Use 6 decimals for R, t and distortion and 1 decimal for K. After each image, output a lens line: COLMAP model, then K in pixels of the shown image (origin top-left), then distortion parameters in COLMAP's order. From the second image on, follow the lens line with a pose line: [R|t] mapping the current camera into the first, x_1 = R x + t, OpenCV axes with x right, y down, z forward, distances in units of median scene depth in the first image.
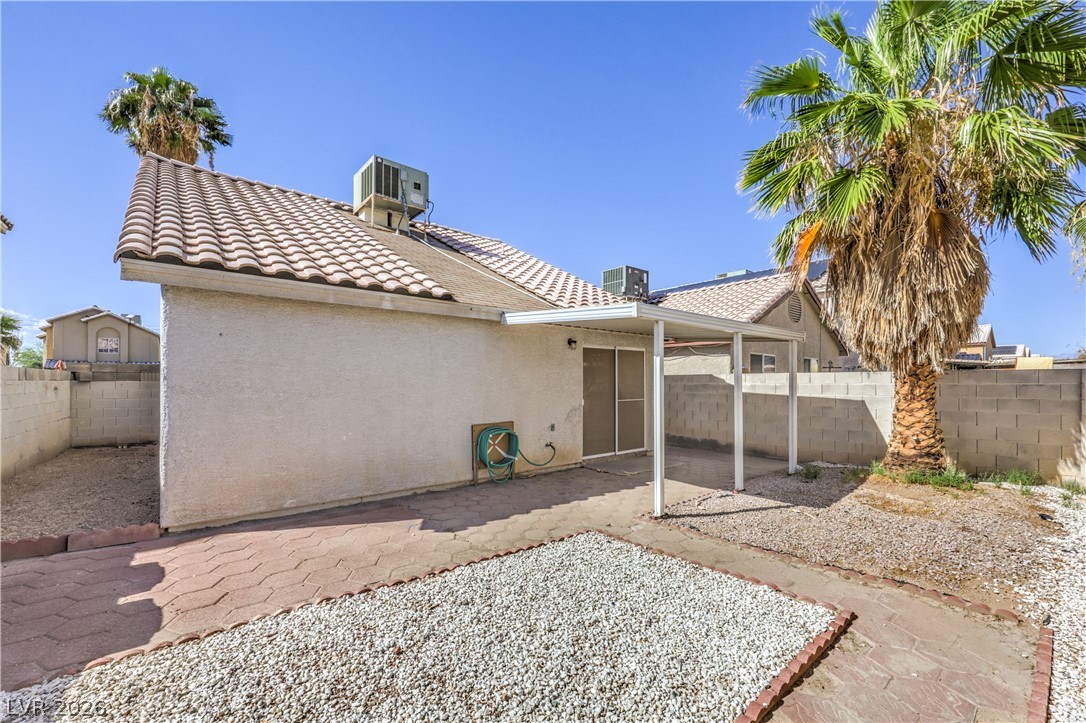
lens RADIAL K [[444.6, 0, 548.8], [0, 444.6, 382.4], [0, 0, 1]] dist [-0.000024, -0.000197]
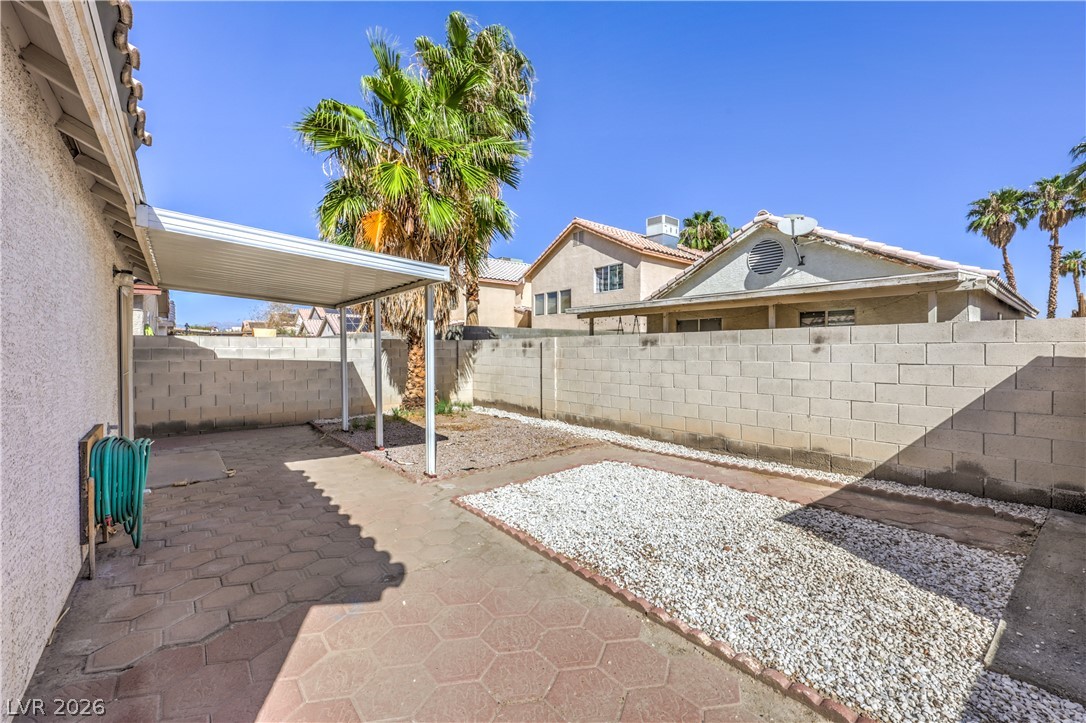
lens RADIAL K [[440.4, 0, 551.0], [0, 440.4, 361.3], [0, 0, 1]] dist [0.002807, 0.000156]
pose [[0.010064, -0.027645, 0.999567, -0.497931], [-0.002323, 0.999614, 0.027669, 0.004265], [-0.999947, -0.002600, 0.009996, 0.455267]]
